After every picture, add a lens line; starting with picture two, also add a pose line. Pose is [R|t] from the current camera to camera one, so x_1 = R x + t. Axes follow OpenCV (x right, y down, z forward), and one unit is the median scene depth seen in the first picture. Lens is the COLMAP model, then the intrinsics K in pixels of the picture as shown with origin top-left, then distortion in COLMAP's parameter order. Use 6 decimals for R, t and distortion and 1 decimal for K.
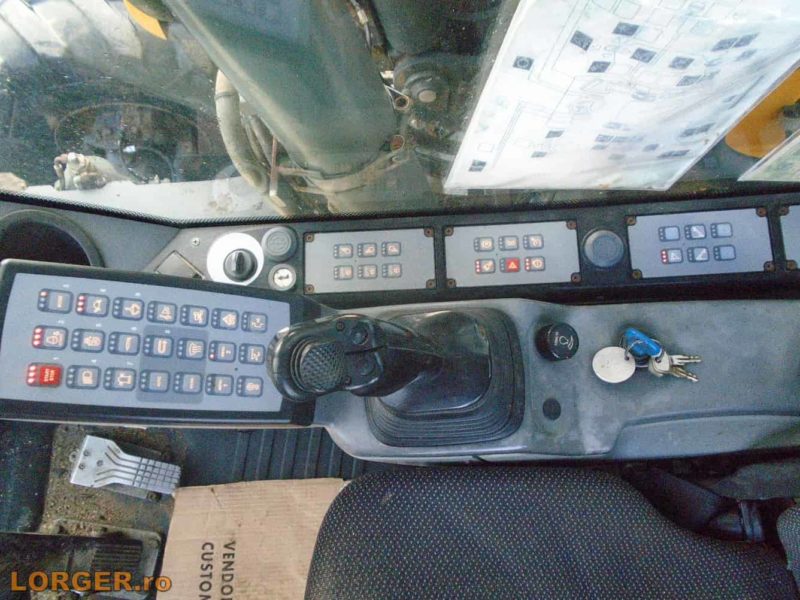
lens RADIAL K [[624.8, 0, 400.0], [0, 624.8, 300.0], [0, 0, 1]] dist [-0.001643, -0.000360]
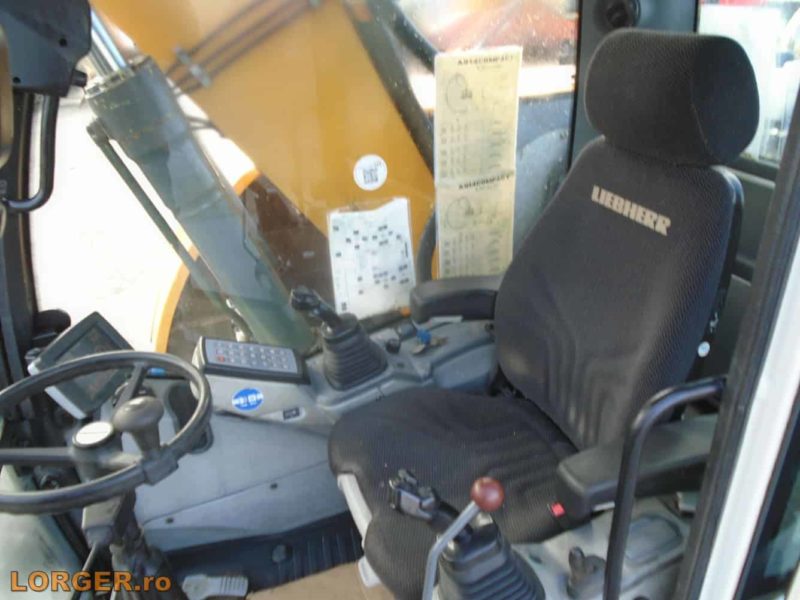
lens RADIAL K [[624.8, 0, 400.0], [0, 624.8, 300.0], [0, 0, 1]] dist [-0.001643, -0.000360]
pose [[0.934141, -0.282934, 0.217551, -0.301401], [0.354634, 0.667183, -0.655059, 2.088741], [0.040192, 0.689068, 0.723581, -1.294112]]
